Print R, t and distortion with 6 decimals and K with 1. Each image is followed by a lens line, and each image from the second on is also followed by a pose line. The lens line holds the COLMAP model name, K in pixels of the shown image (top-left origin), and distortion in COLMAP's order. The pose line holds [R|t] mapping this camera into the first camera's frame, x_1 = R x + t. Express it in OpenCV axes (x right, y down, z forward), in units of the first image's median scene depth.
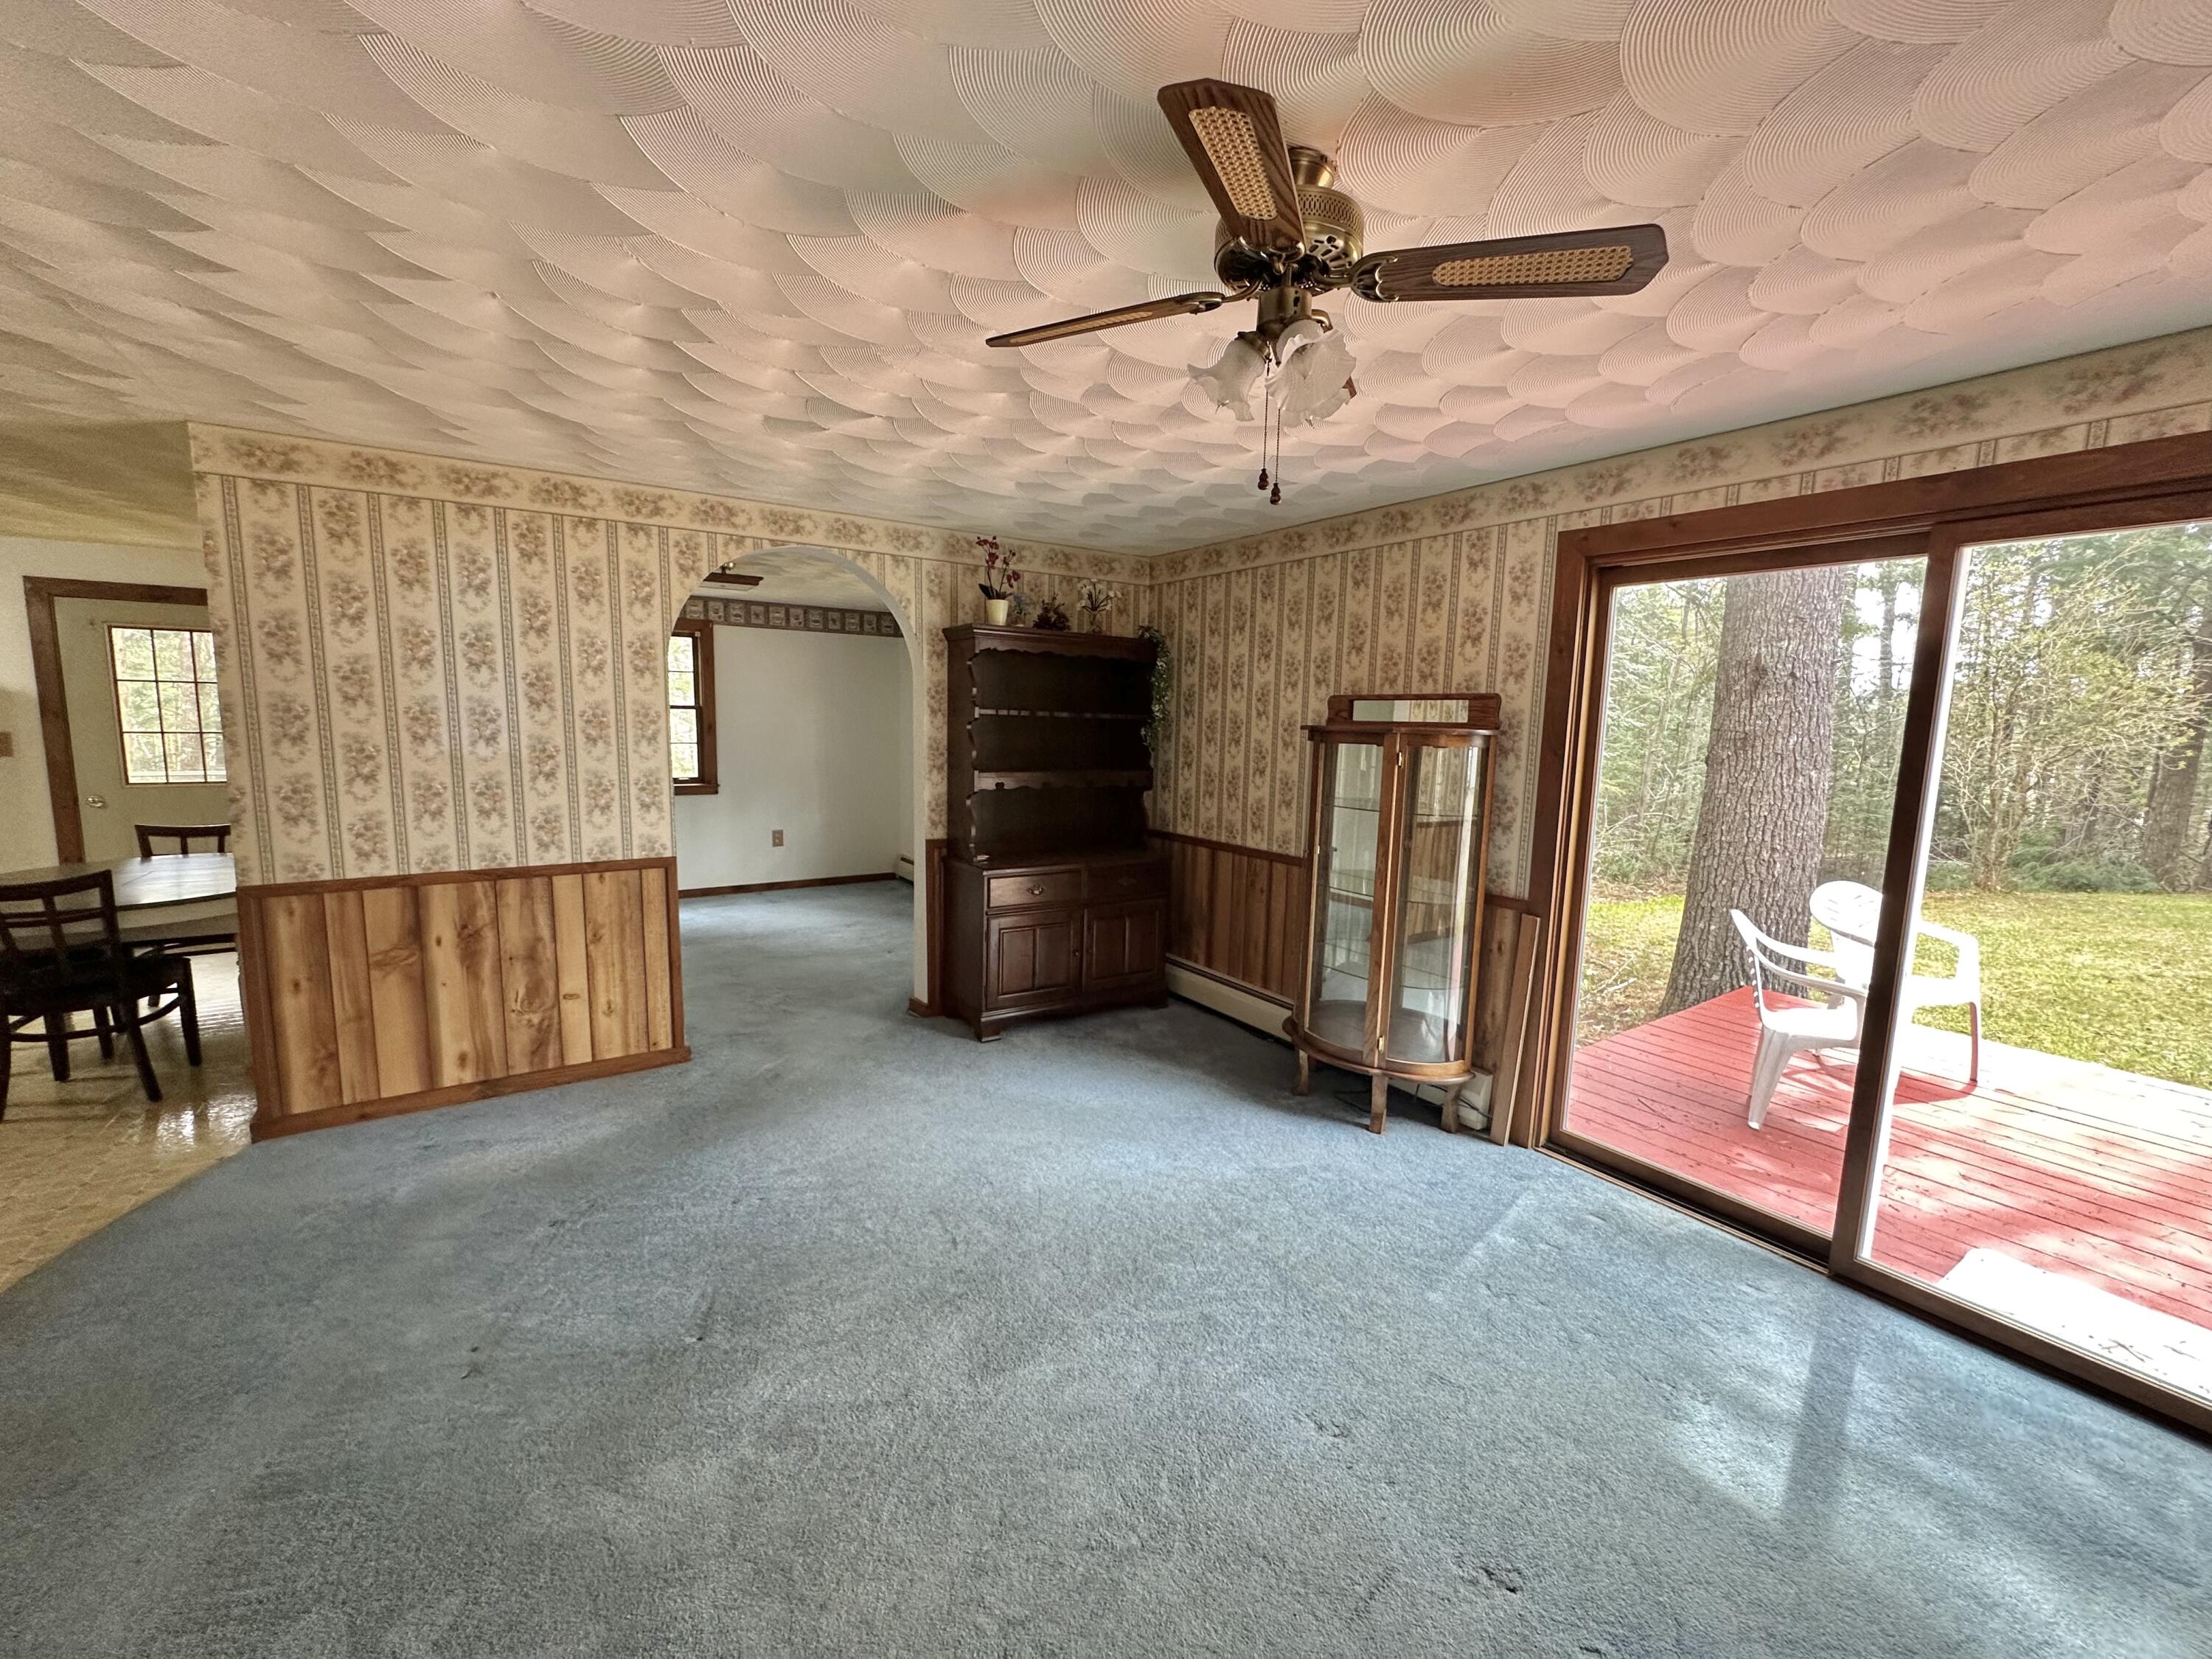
lens RADIAL K [[880.4, 0, 1102.5], [0, 880.4, 832.0], [0, 0, 1]] dist [-0.005504, 0.000366]
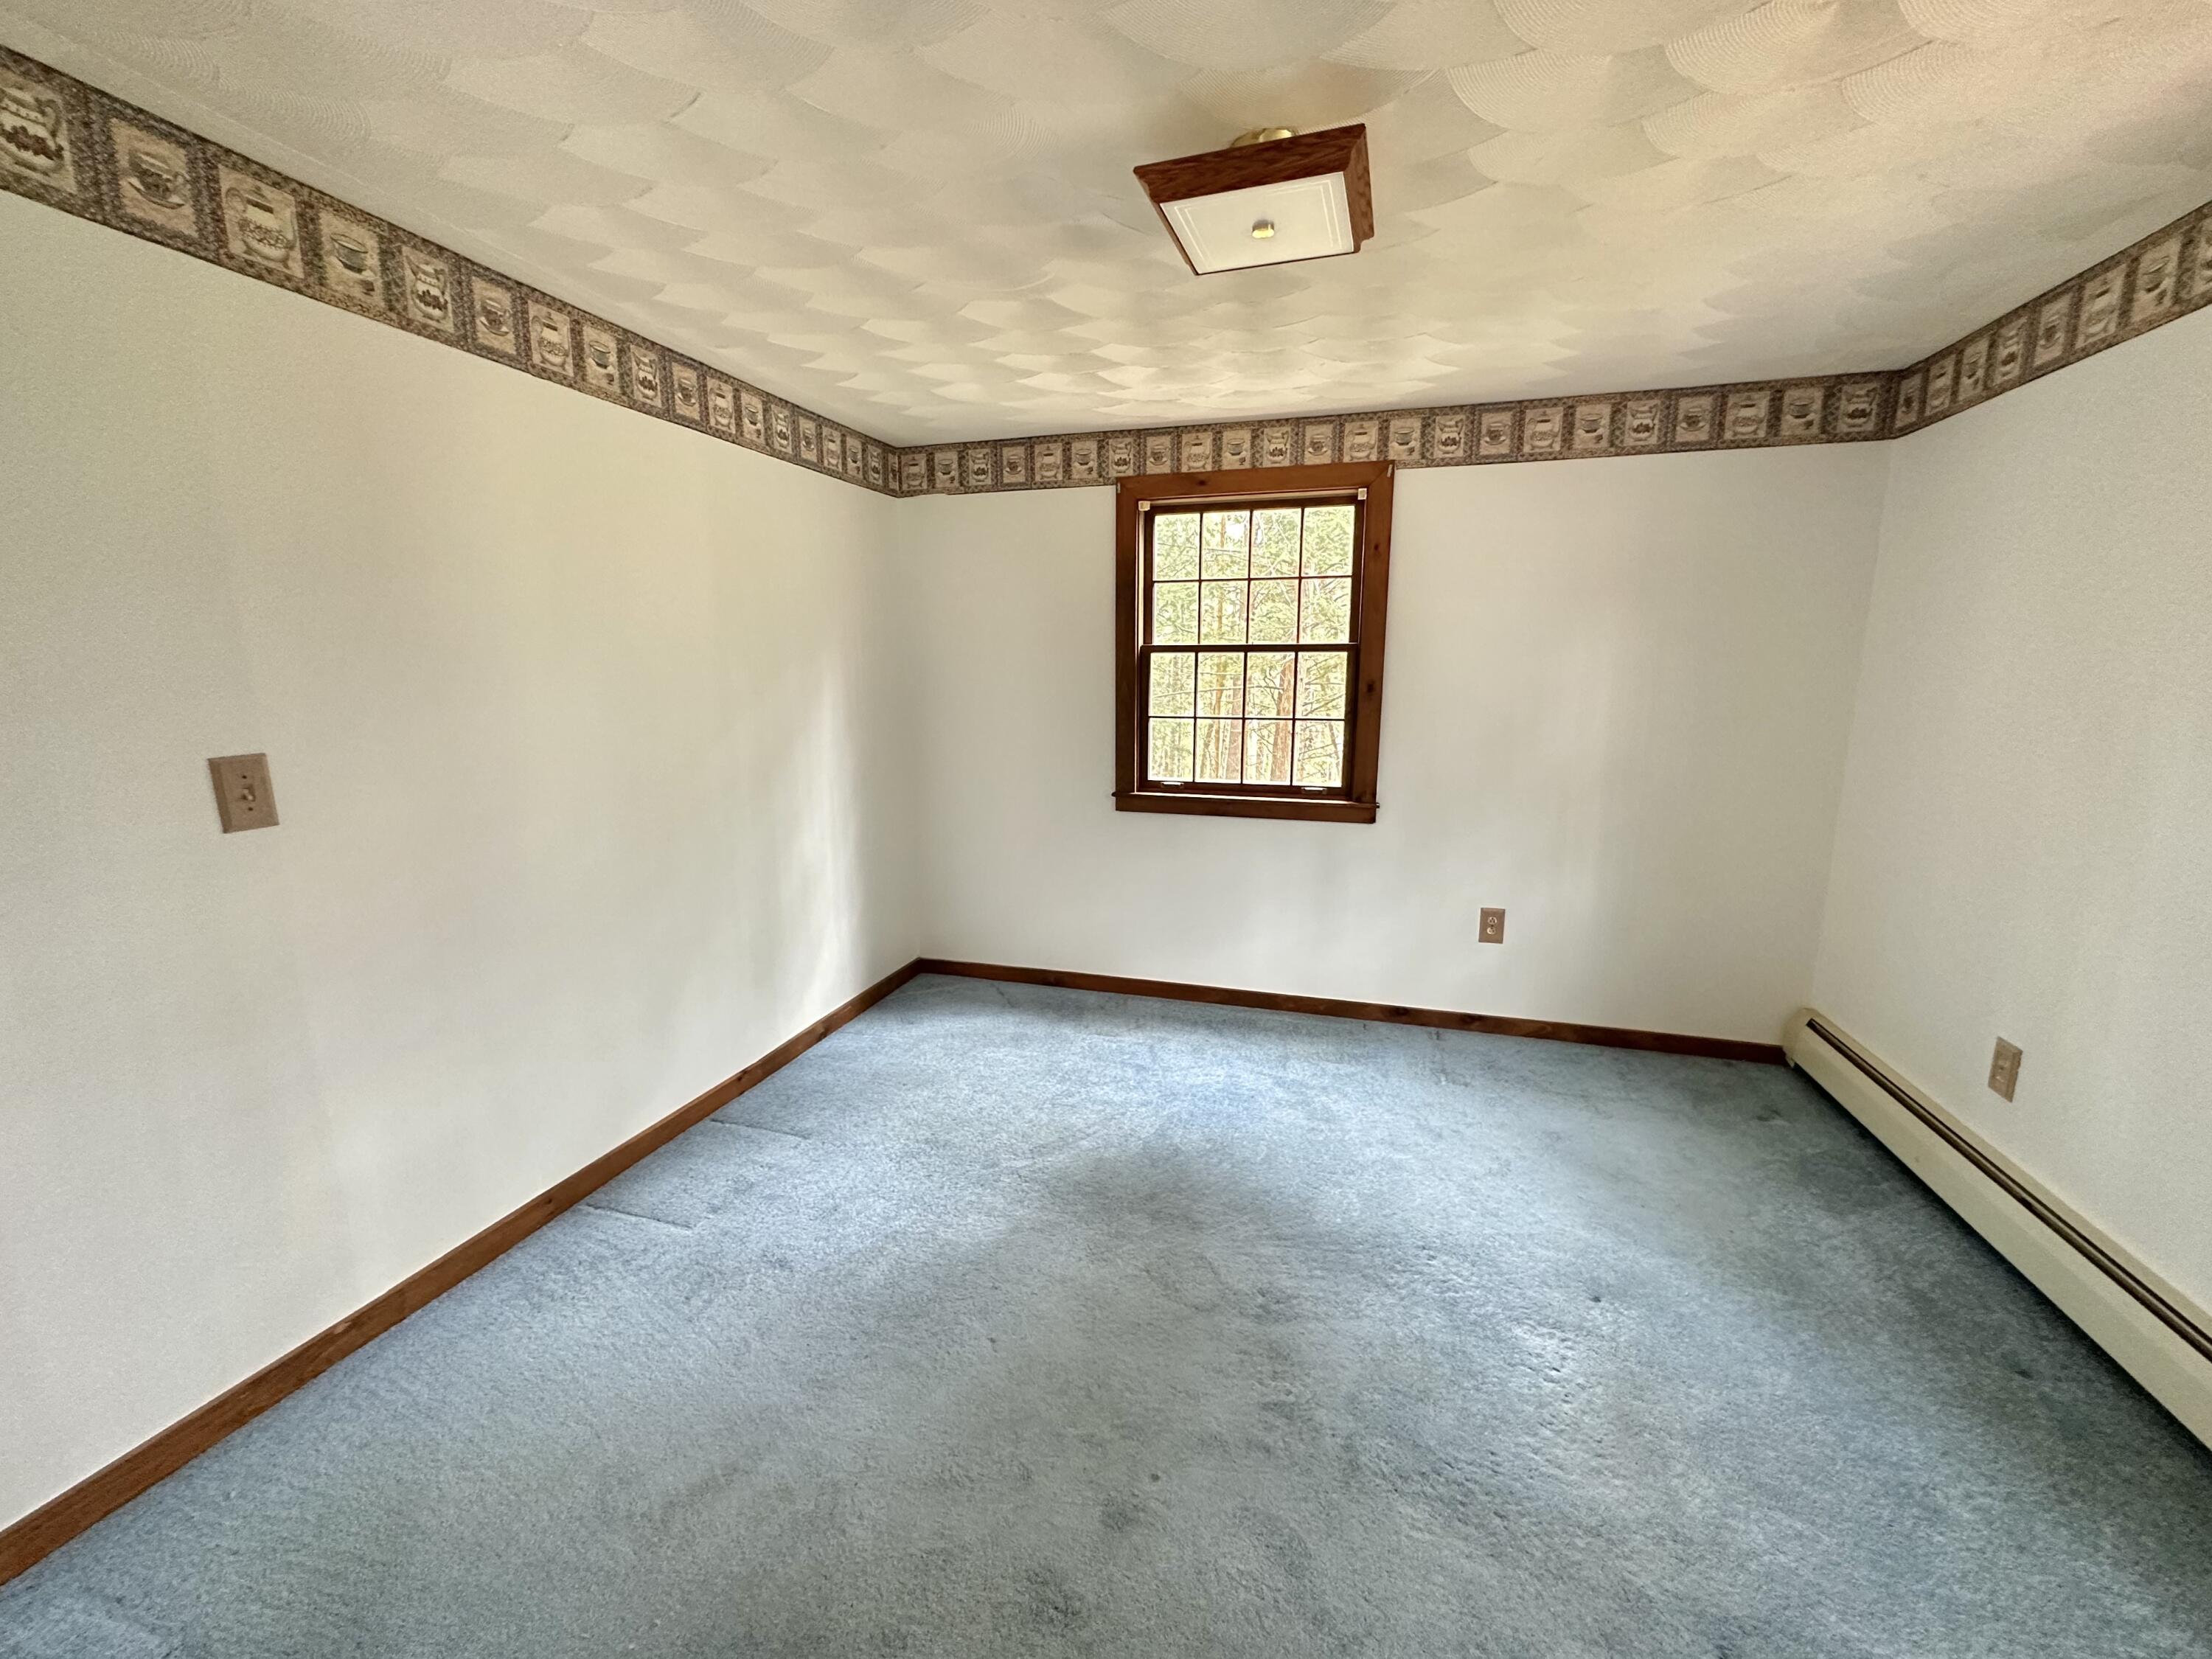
lens RADIAL K [[880.4, 0, 1108.0], [0, 880.4, 831.1], [0, 0, 1]] dist [-0.005504, 0.000366]
pose [[0.625426, 0.116016, -0.771611, -0.149441], [-0.084706, 0.993135, 0.080665, -0.066485], [0.775672, 0.014910, 0.630960, 0.574460]]
